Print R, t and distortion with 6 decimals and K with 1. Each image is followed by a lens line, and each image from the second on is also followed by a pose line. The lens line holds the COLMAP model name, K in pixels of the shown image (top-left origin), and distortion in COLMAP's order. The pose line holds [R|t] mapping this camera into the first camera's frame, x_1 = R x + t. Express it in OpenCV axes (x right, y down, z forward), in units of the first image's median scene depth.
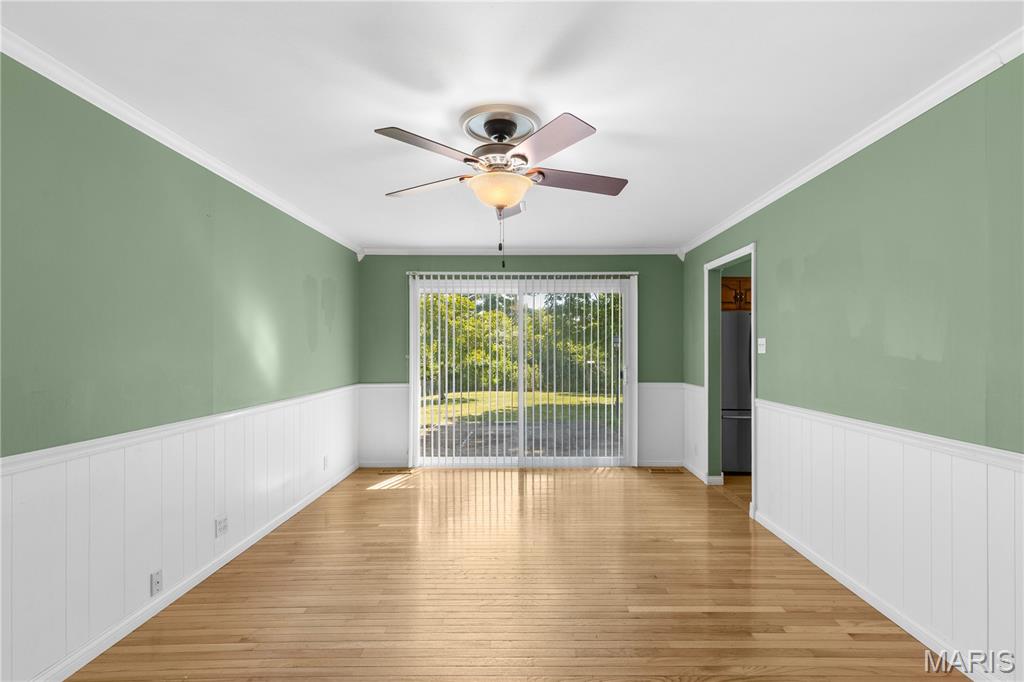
lens RADIAL K [[473.5, 0, 514.4], [0, 473.5, 357.2], [0, 0, 1]] dist [-0.002152, -0.000342]
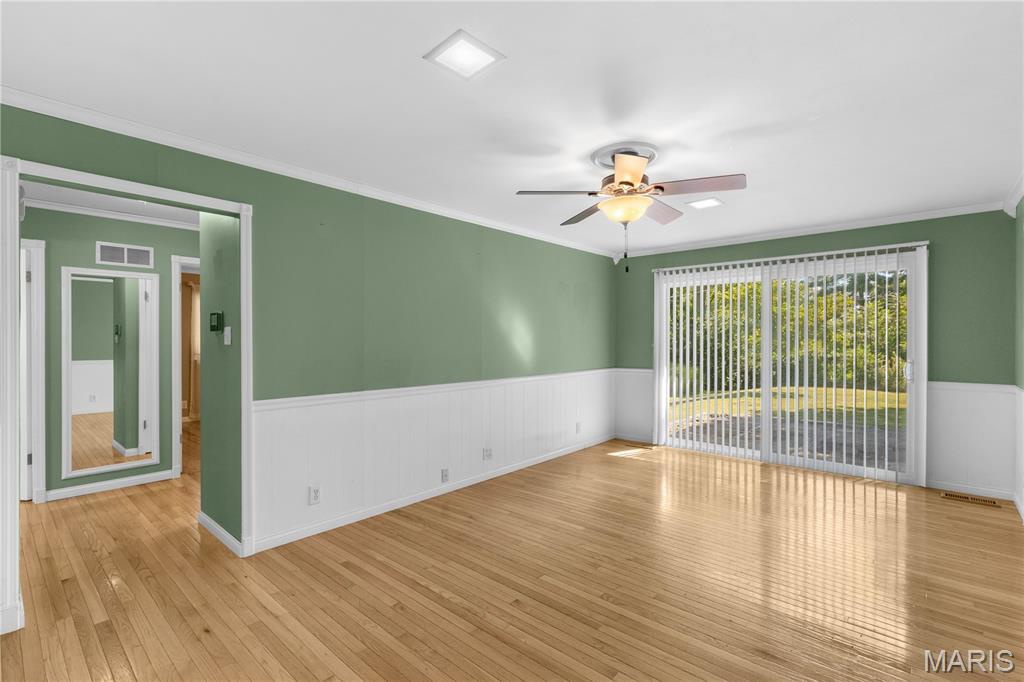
lens RADIAL K [[466.5, 0, 513.7], [0, 466.5, 349.5], [0, 0, 1]] dist [-0.000855, -0.000083]
pose [[0.743131, 0.015849, -0.668958, 0.269409], [-0.011834, 0.999874, 0.010543, 0.000872], [0.669041, 0.000082, 0.743225, -0.042667]]
